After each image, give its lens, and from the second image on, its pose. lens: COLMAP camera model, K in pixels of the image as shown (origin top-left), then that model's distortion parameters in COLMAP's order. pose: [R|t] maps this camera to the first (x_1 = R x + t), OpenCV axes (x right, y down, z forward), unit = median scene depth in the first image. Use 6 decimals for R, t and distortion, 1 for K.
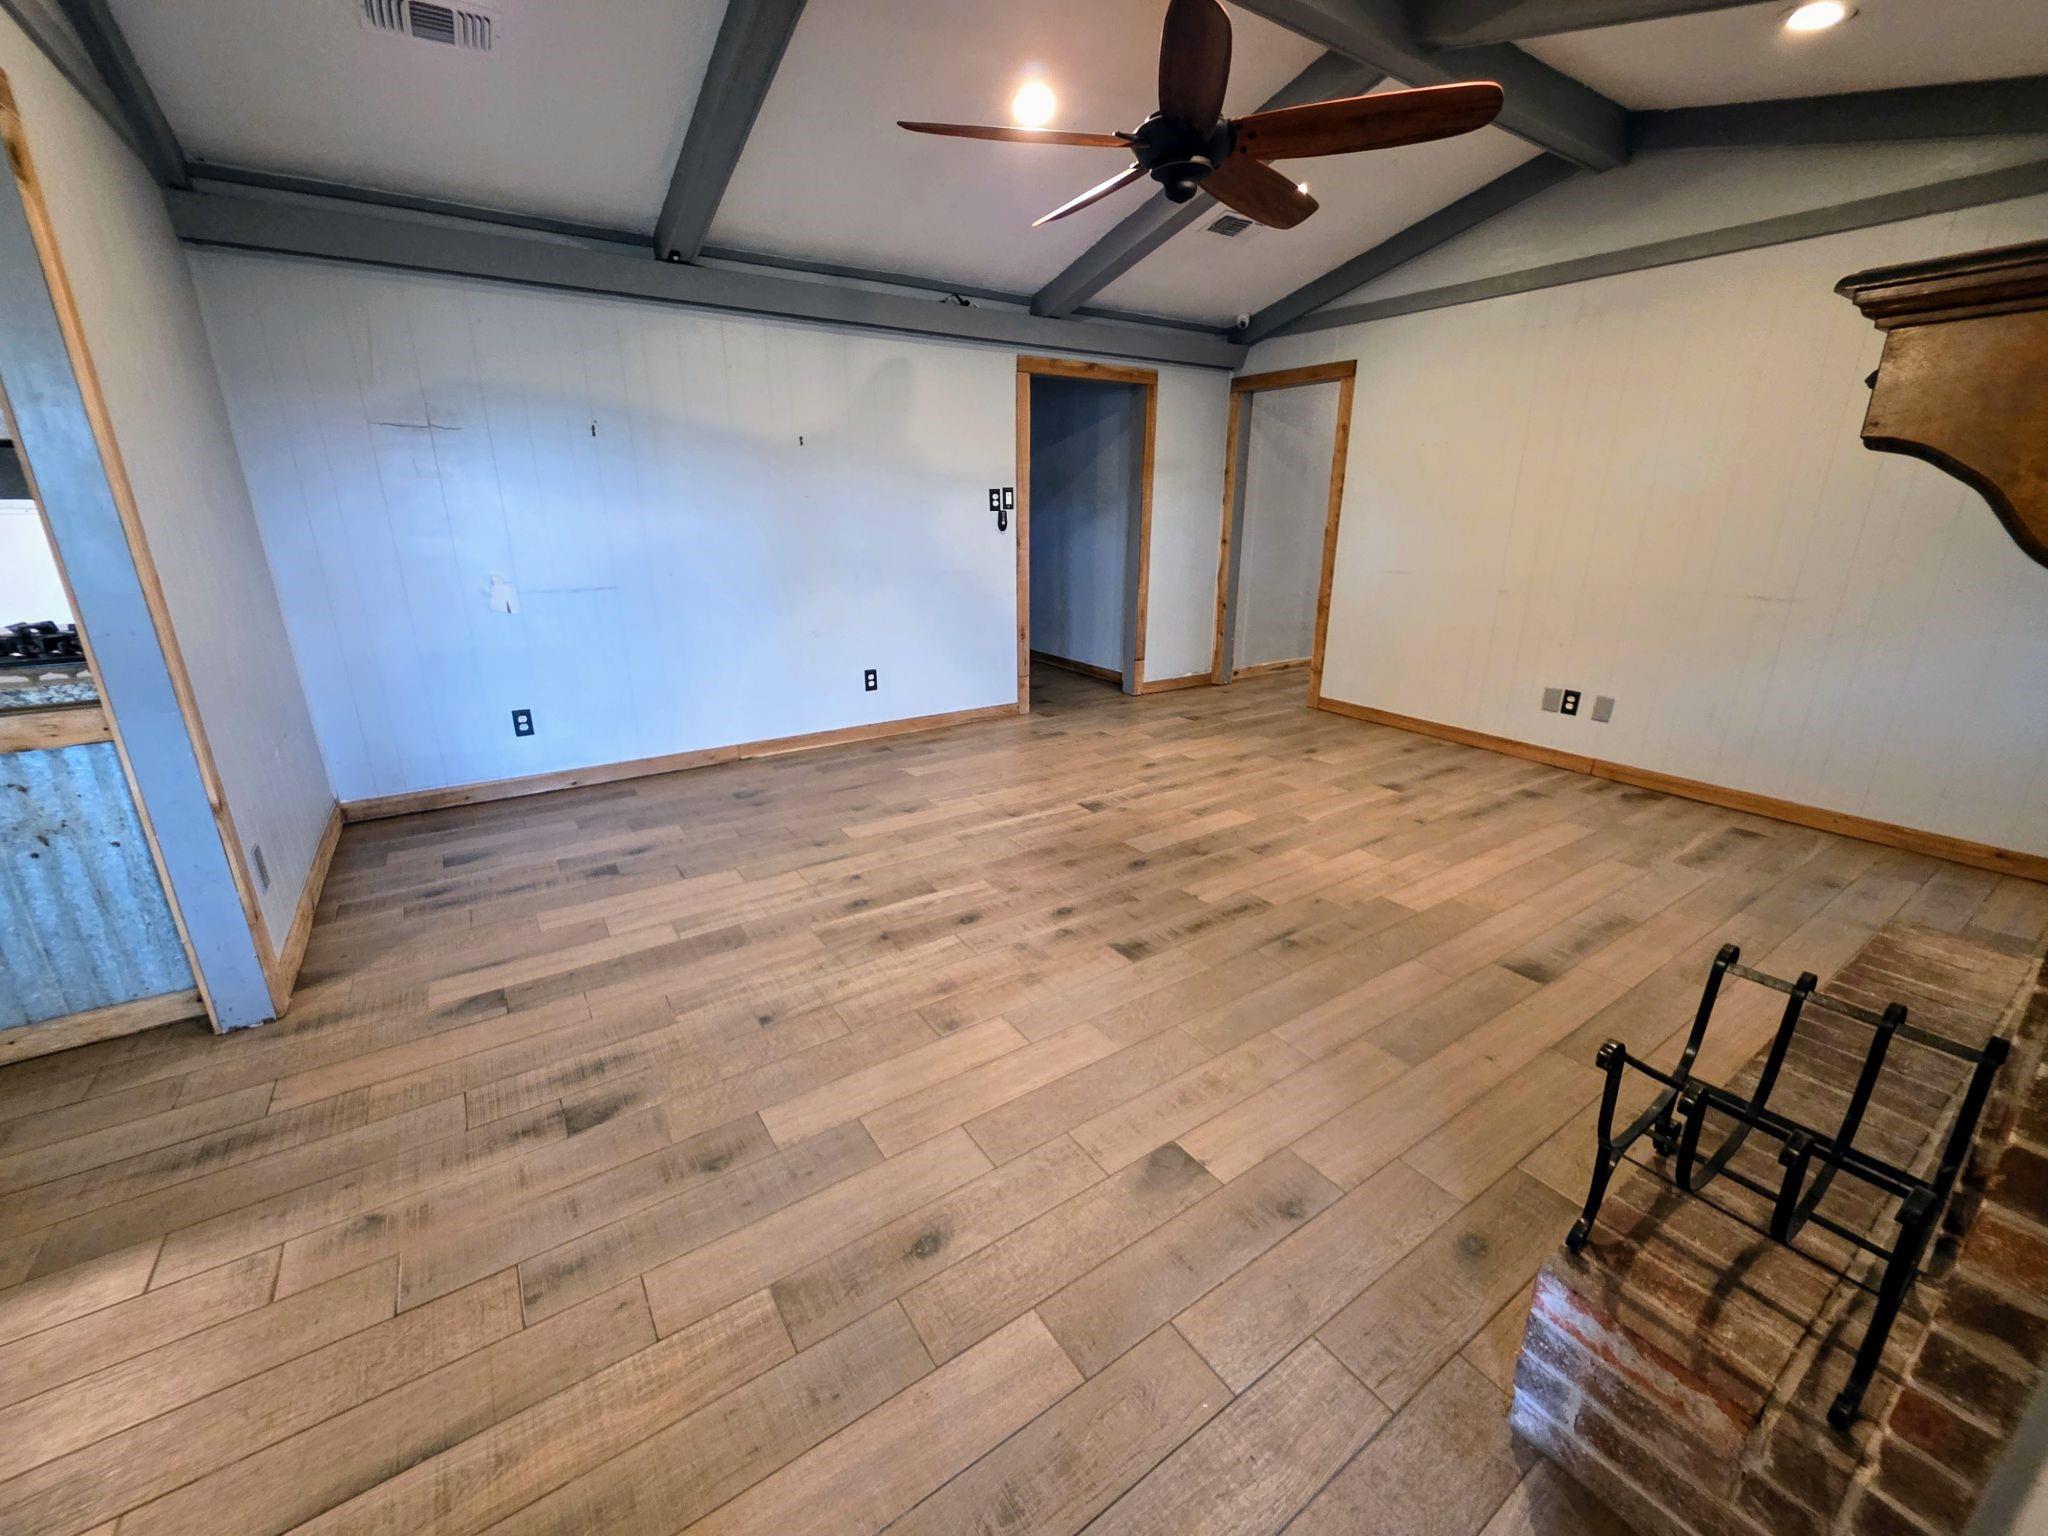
lens RADIAL K [[823.0, 0, 1019.8], [0, 823.0, 783.0], [0, 0, 1]] dist [0.002661, -0.001204]
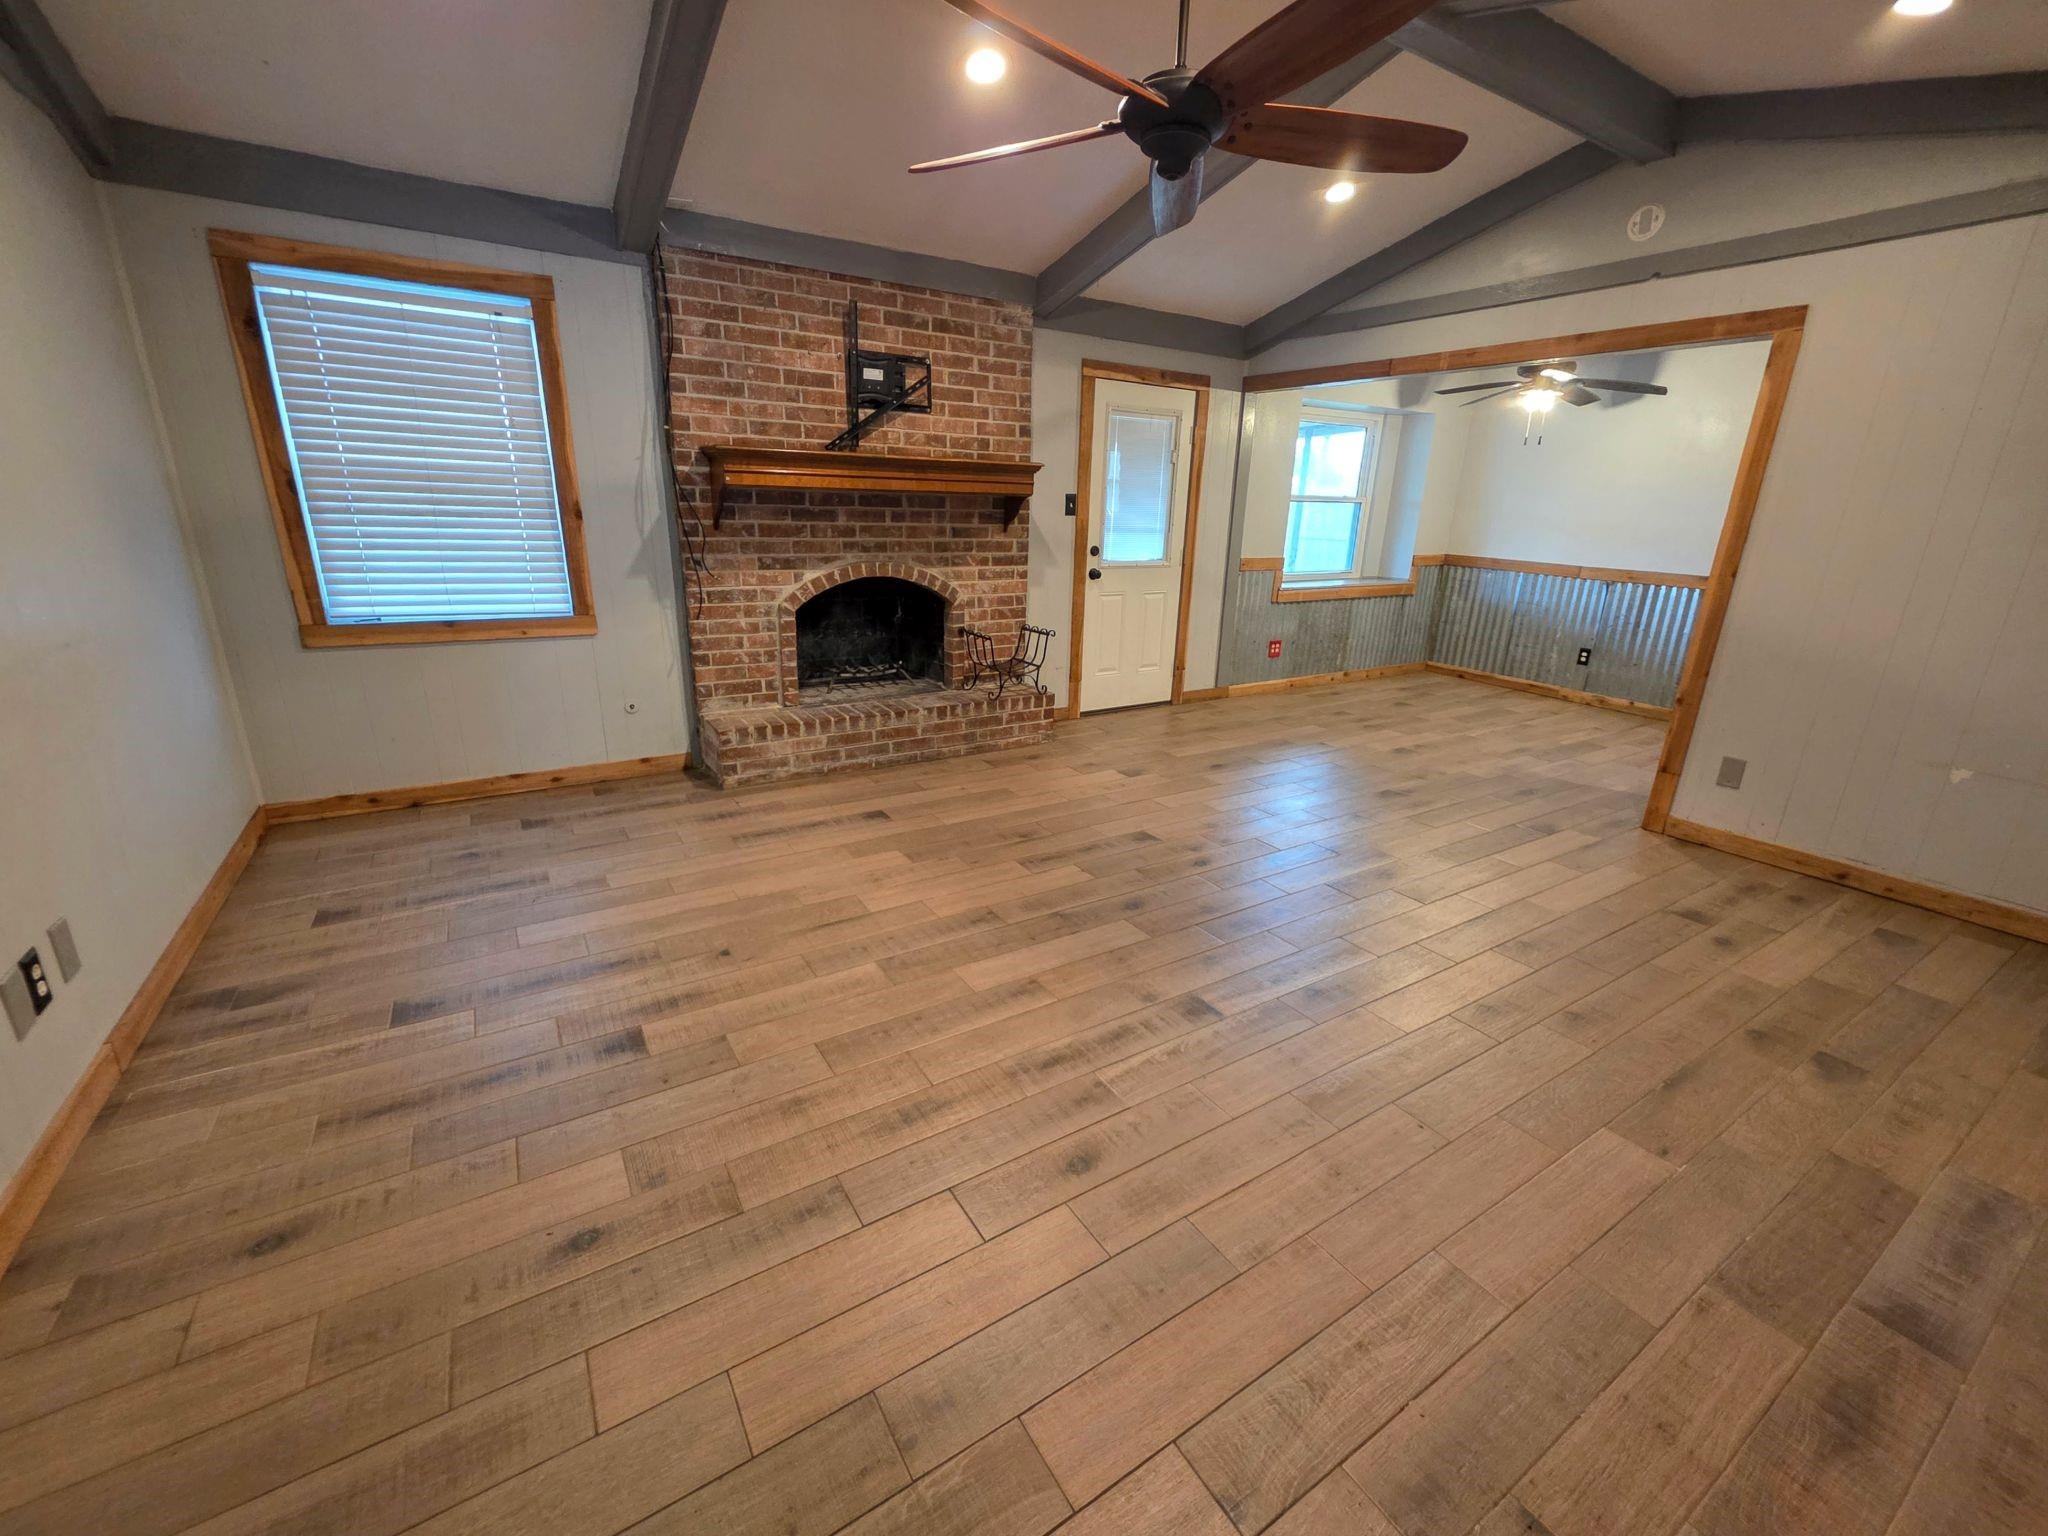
lens RADIAL K [[823.0, 0, 1033.5], [0, 823.0, 764.0], [0, 0, 1]] dist [0.002661, -0.001204]
pose [[-0.999279, -0.036600, 0.010100, 0.241264], [-0.023534, 0.805820, 0.591693, -0.545681], [-0.029795, 0.591029, -0.806100, 1.585472]]
